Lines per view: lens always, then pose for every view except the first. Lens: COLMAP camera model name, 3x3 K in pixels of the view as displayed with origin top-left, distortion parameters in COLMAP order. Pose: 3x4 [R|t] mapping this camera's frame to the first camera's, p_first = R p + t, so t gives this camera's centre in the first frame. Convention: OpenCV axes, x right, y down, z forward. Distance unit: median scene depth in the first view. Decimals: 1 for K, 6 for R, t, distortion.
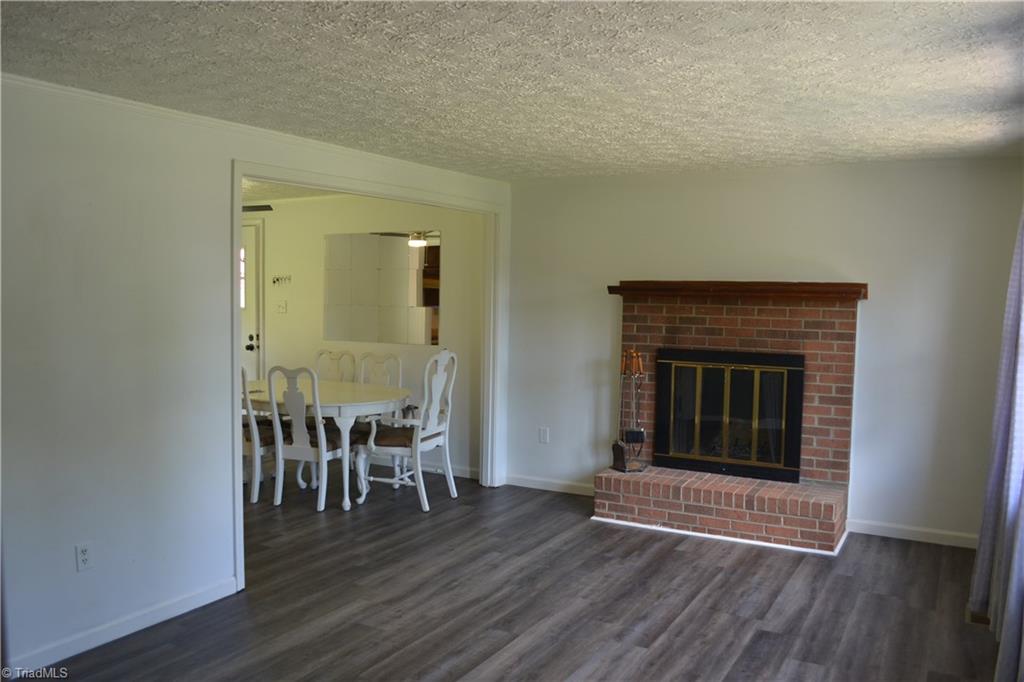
lens RADIAL K [[824.9, 0, 512.4], [0, 824.9, 355.5], [0, 0, 1]] dist [-0.076559, 0.009724]
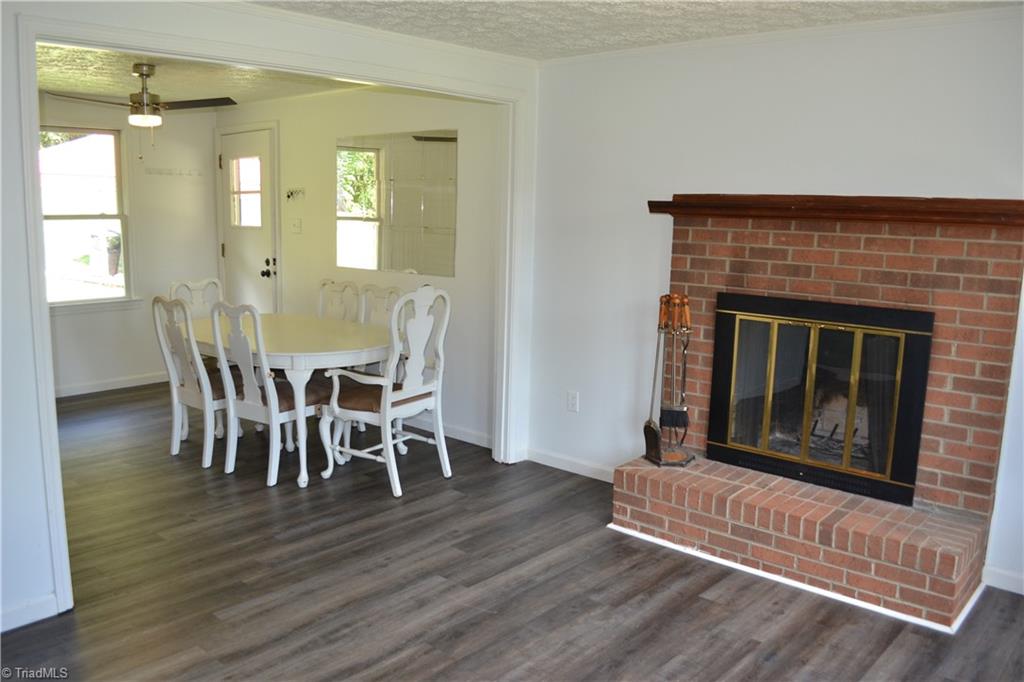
lens RADIAL K [[824.9, 0, 512.4], [0, 824.9, 355.5], [0, 0, 1]] dist [-0.076559, 0.009724]
pose [[0.978055, 0.043852, -0.203678, 0.164973], [-0.024387, 0.994975, 0.097112, -0.020578], [0.206913, -0.090014, 0.974210, 0.312025]]
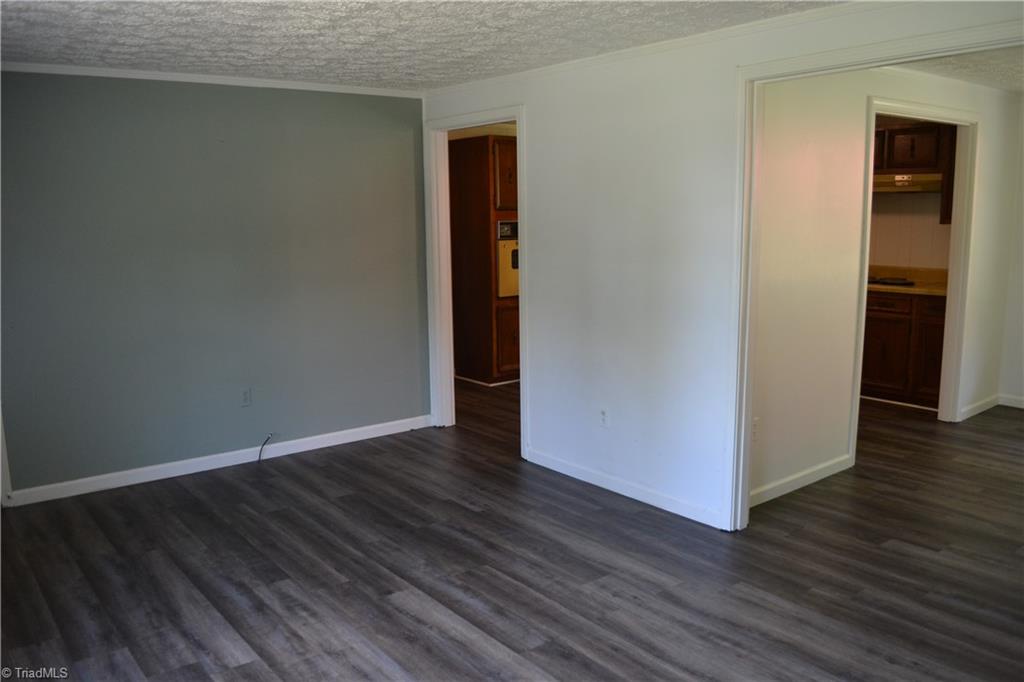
lens RADIAL K [[824.9, 0, 512.4], [0, 824.9, 355.5], [0, 0, 1]] dist [-0.076559, 0.009724]
pose [[-0.378815, 0.152793, -0.912772, 0.478907], [-0.063689, 0.979635, 0.190418, -0.061695], [0.923278, 0.130267, -0.361369, 0.868836]]
